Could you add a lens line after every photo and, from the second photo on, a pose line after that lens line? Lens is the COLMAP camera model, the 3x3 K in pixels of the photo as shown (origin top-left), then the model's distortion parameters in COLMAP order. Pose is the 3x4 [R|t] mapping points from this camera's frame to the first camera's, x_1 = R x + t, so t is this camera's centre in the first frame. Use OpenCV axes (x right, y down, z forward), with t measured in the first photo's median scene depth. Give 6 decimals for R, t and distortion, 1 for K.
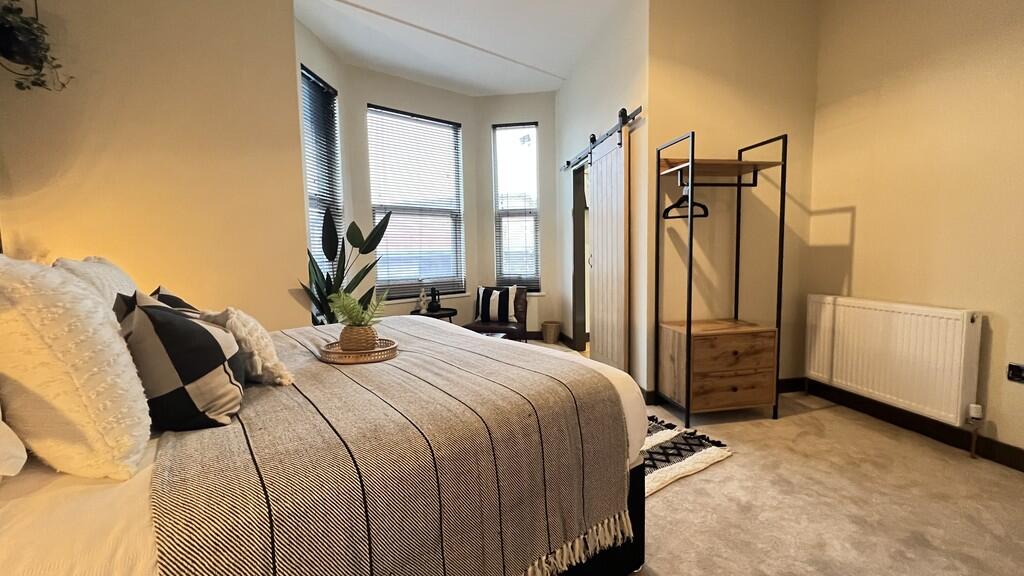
lens RADIAL K [[408.2, 0, 510.6], [0, 408.2, 285.2], [0, 0, 1]] dist [-0.000958, -0.000170]
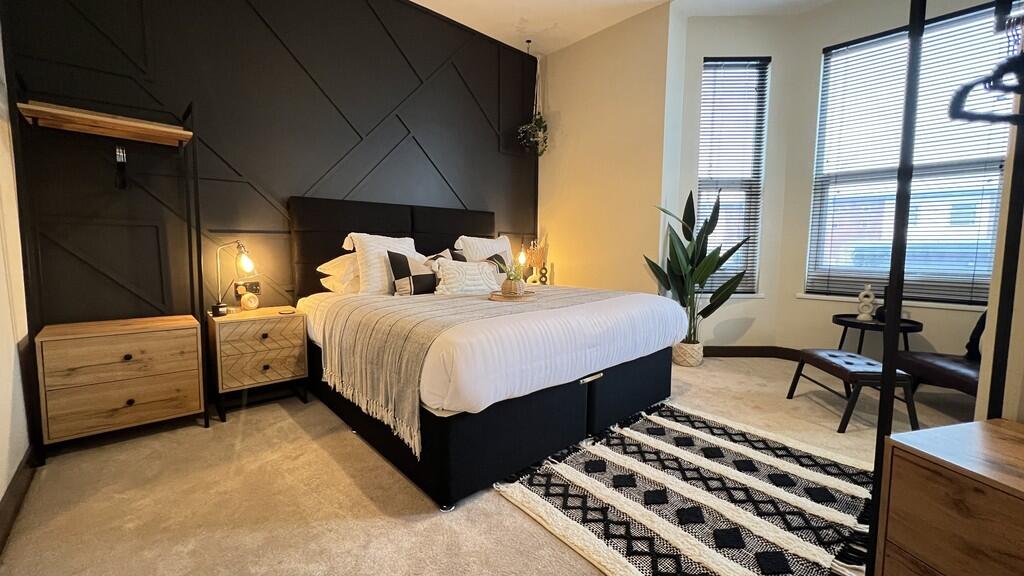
lens RADIAL K [[408.2, 0, 510.6], [0, 408.2, 285.2], [0, 0, 1]] dist [-0.000958, -0.000170]
pose [[0.069205, 0.120790, -0.990263, 0.408931], [-0.085768, 0.989688, 0.114726, -0.018209], [0.993909, 0.076993, 0.078851, 0.324953]]
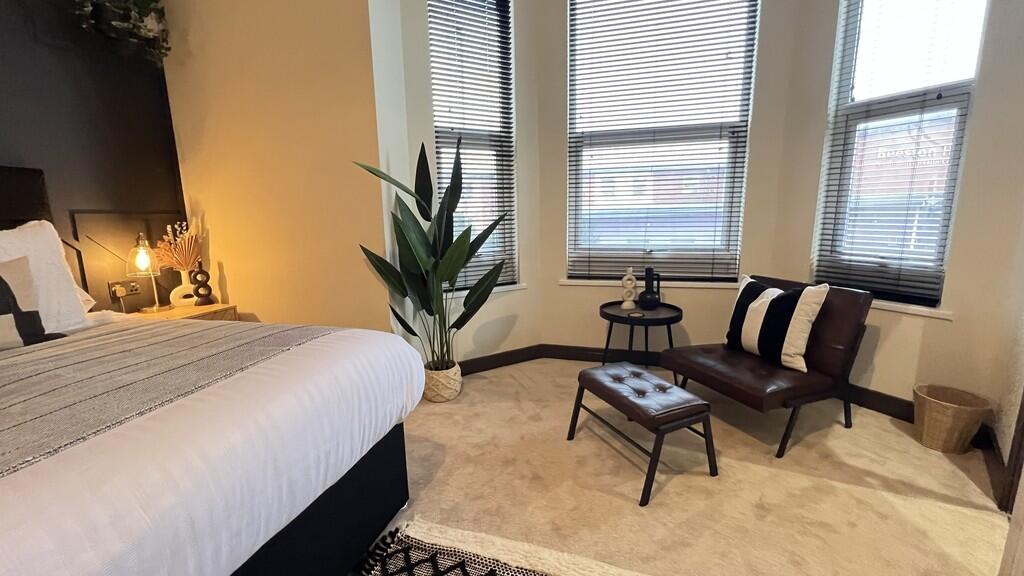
lens RADIAL K [[408.2, 0, 510.6], [0, 408.2, 285.2], [0, 0, 1]] dist [-0.000958, -0.000170]
pose [[0.576315, 0.154241, -0.802540, 0.161948], [-0.057835, 0.987263, 0.148211, -0.041679], [0.815179, -0.039001, 0.577895, 0.488000]]
